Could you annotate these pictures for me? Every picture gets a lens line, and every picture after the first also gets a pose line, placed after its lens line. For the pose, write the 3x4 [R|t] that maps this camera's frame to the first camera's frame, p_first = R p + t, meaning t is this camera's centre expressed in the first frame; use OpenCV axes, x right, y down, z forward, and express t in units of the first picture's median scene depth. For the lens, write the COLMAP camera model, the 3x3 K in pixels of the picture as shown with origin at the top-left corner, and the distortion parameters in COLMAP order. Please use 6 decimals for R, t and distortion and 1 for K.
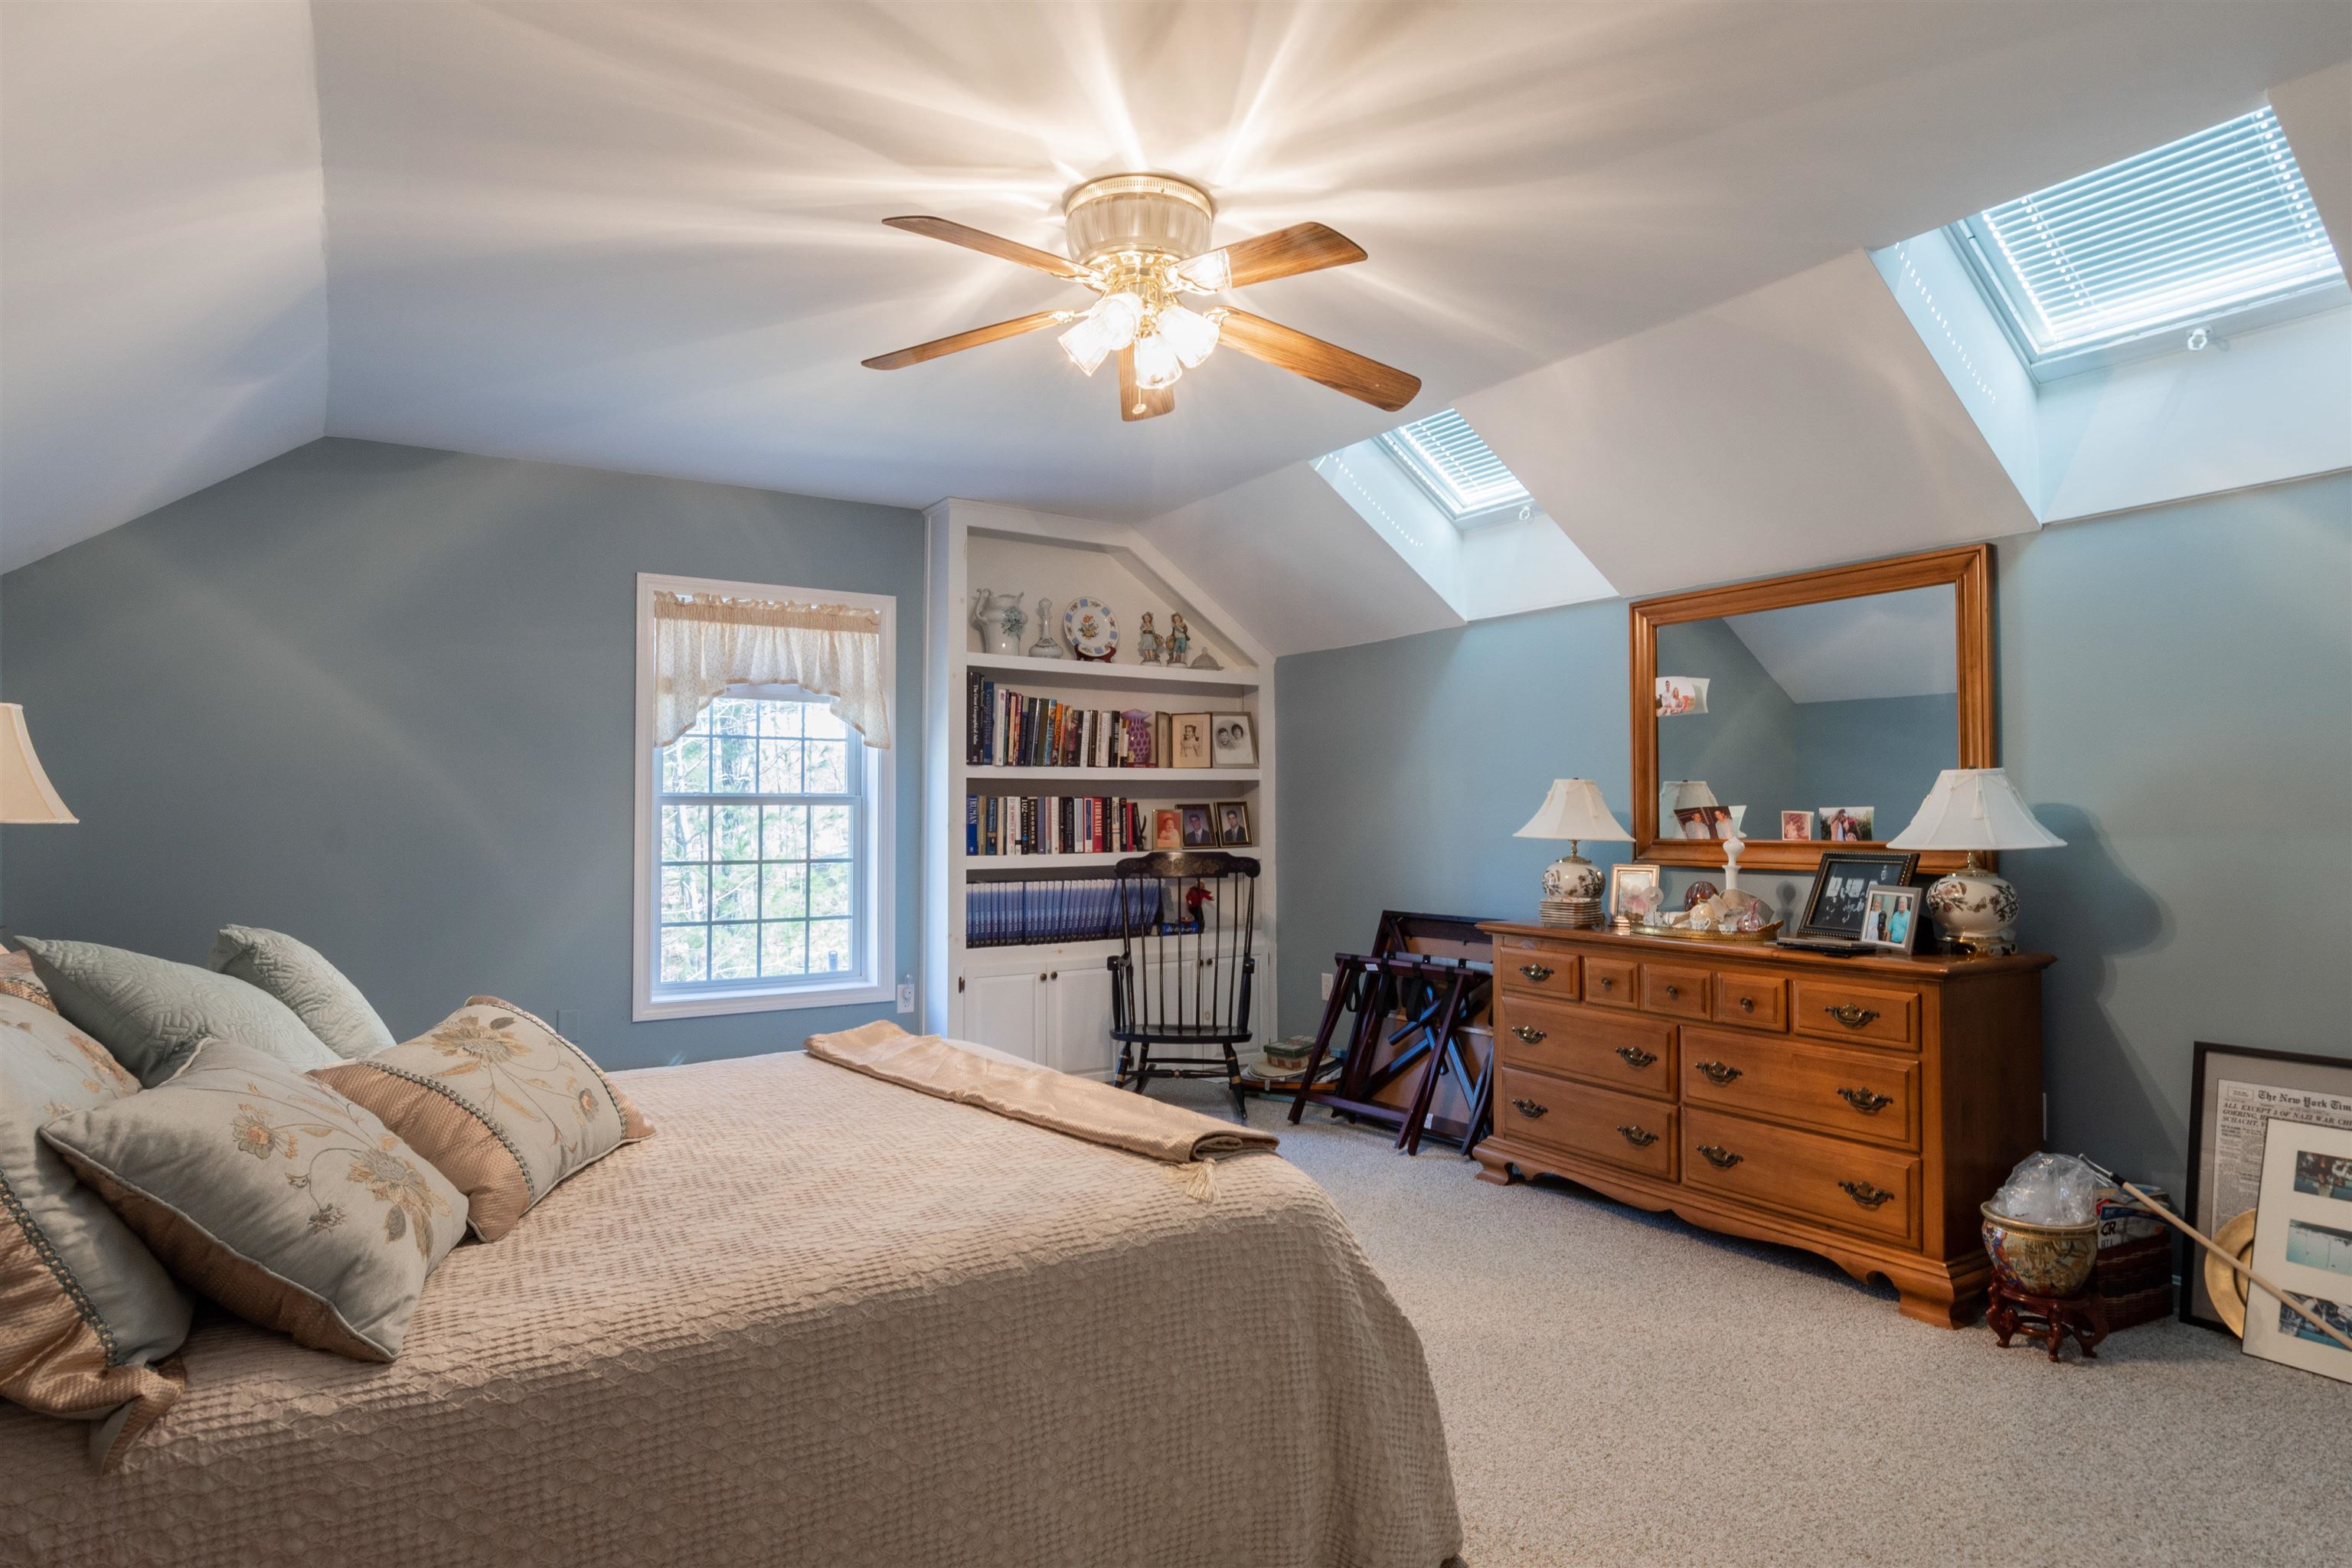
lens RADIAL K [[1310.2, 0, 1177.5], [0, 1310.2, 746.4], [0, 0, 1]] dist [-0.000367, -0.002888]
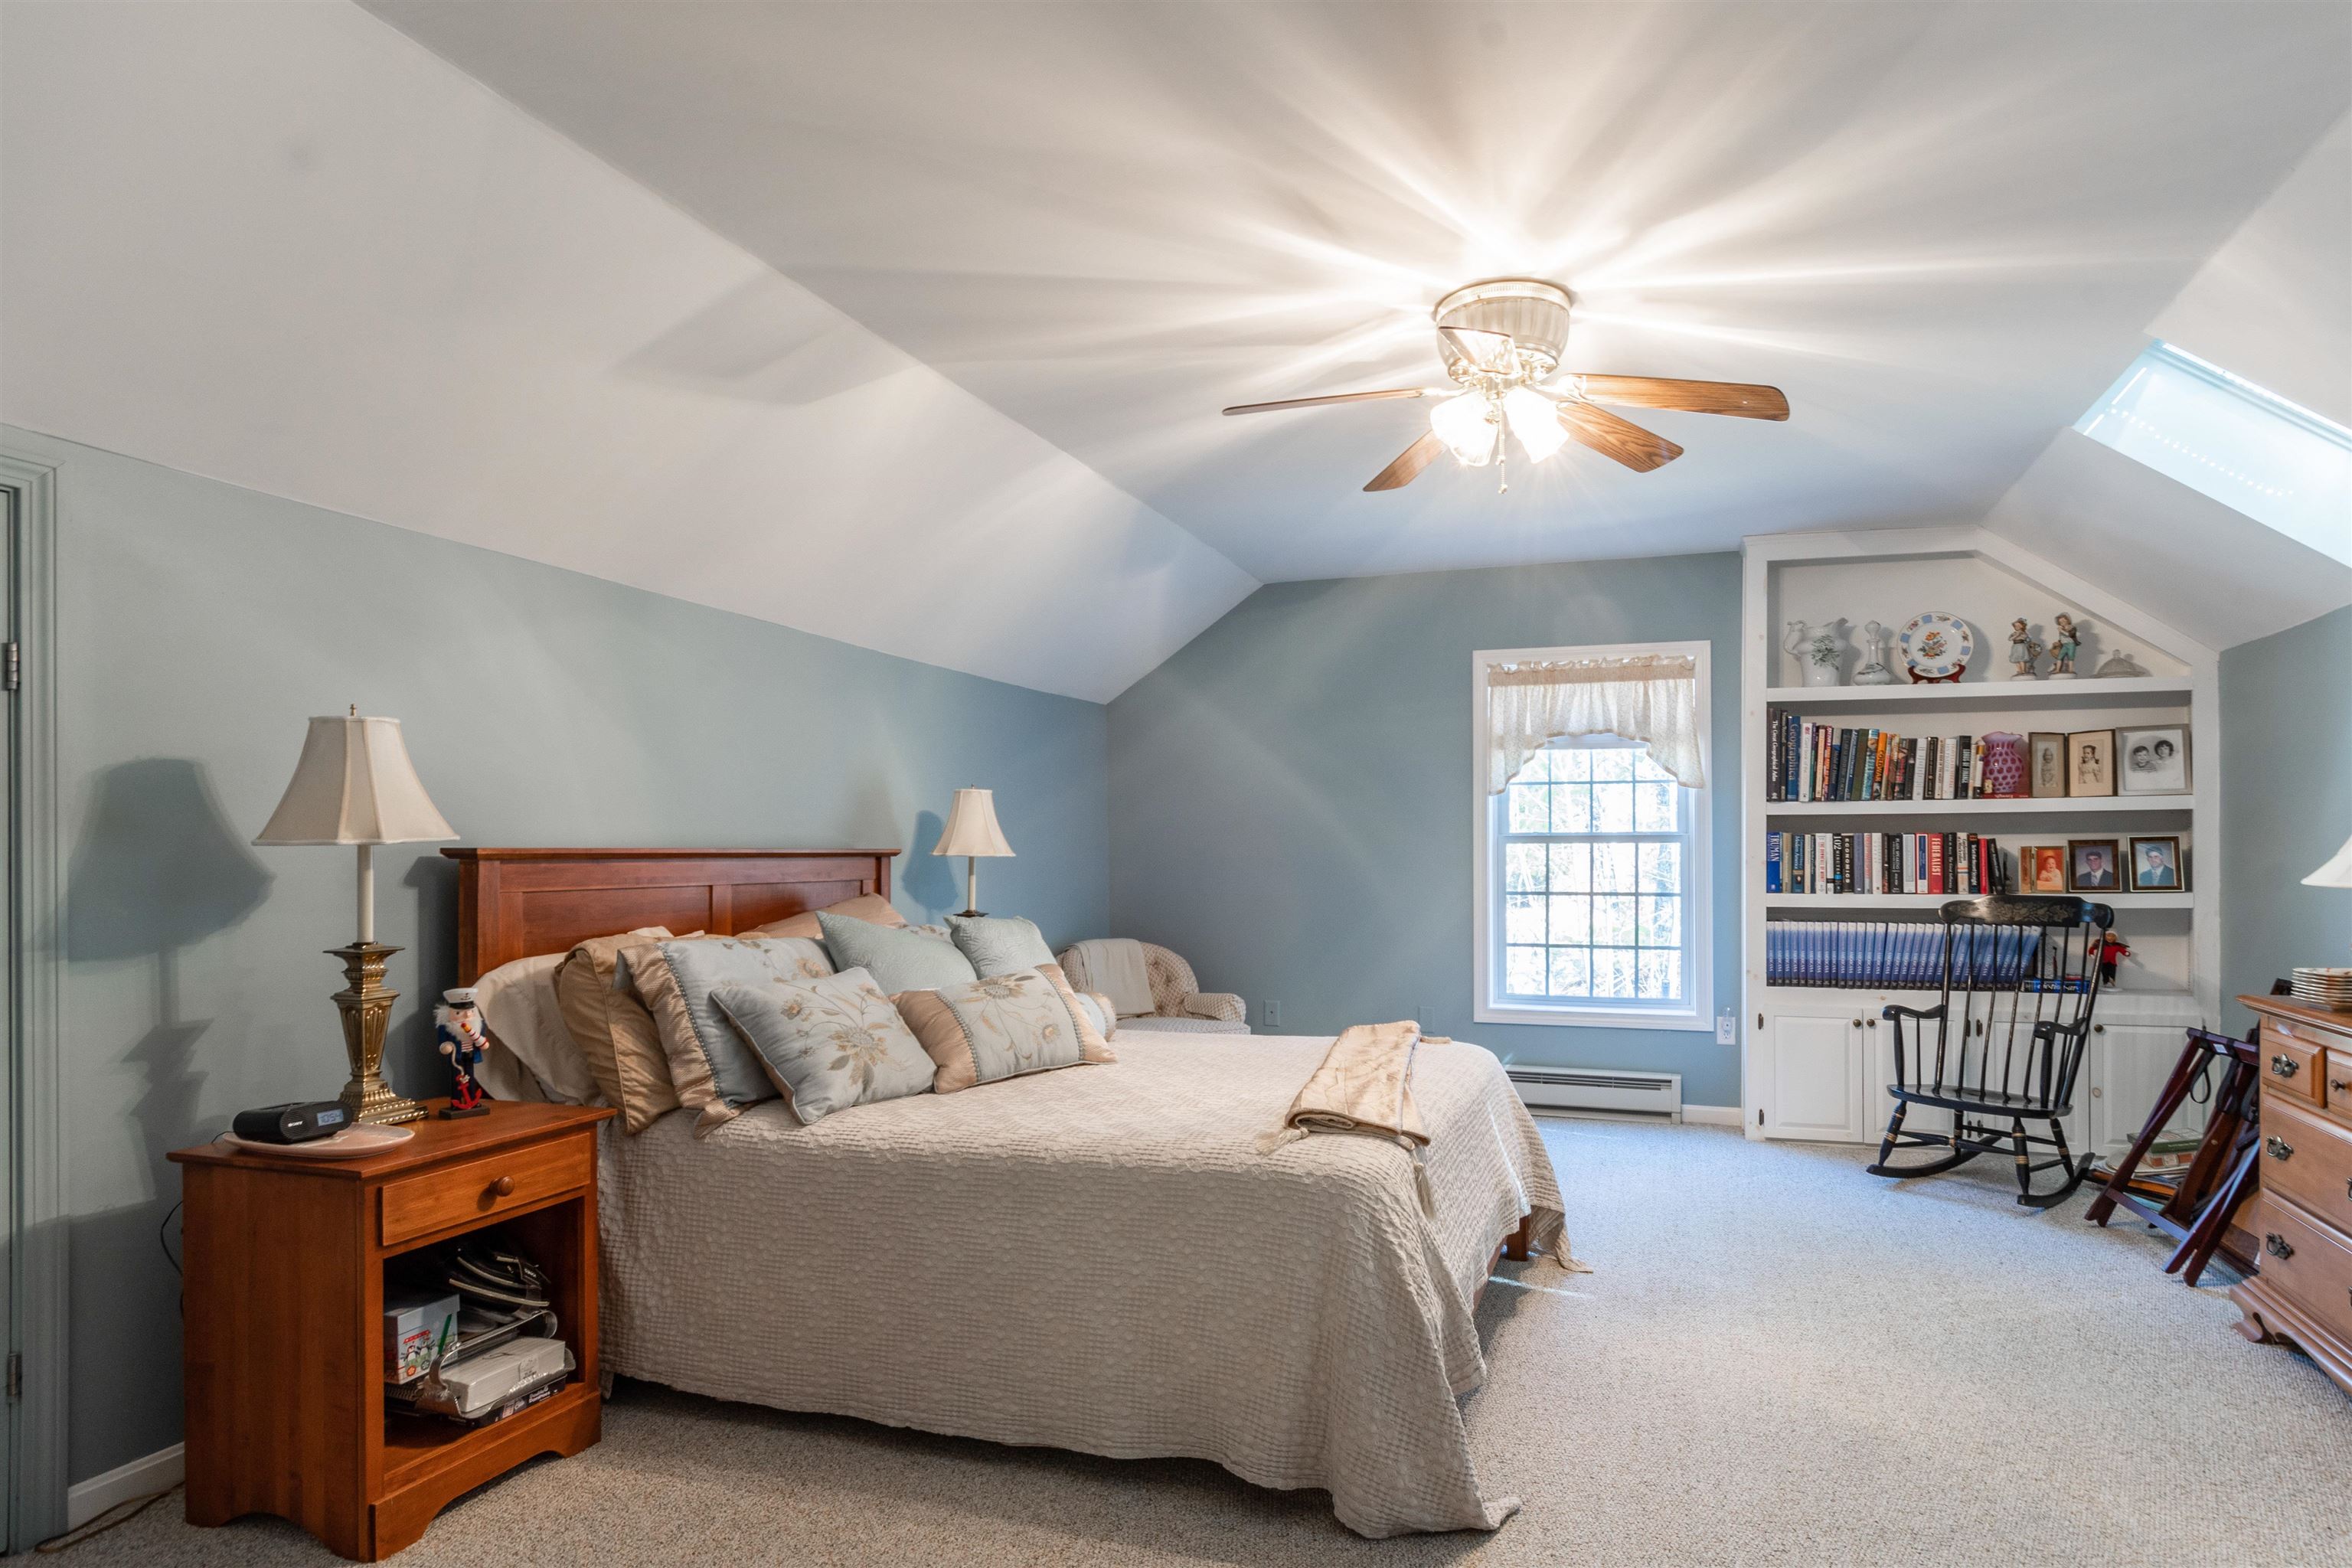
lens RADIAL K [[1231.3, 0, 1163.9], [0, 1231.3, 794.8], [0, 0, 1]] dist [0.000778, -0.001753]
pose [[0.648743, -0.033637, -0.760264, 0.248665], [0.038581, 0.999192, -0.011286, 0.001510], [0.760029, -0.022010, 0.649516, 0.042130]]
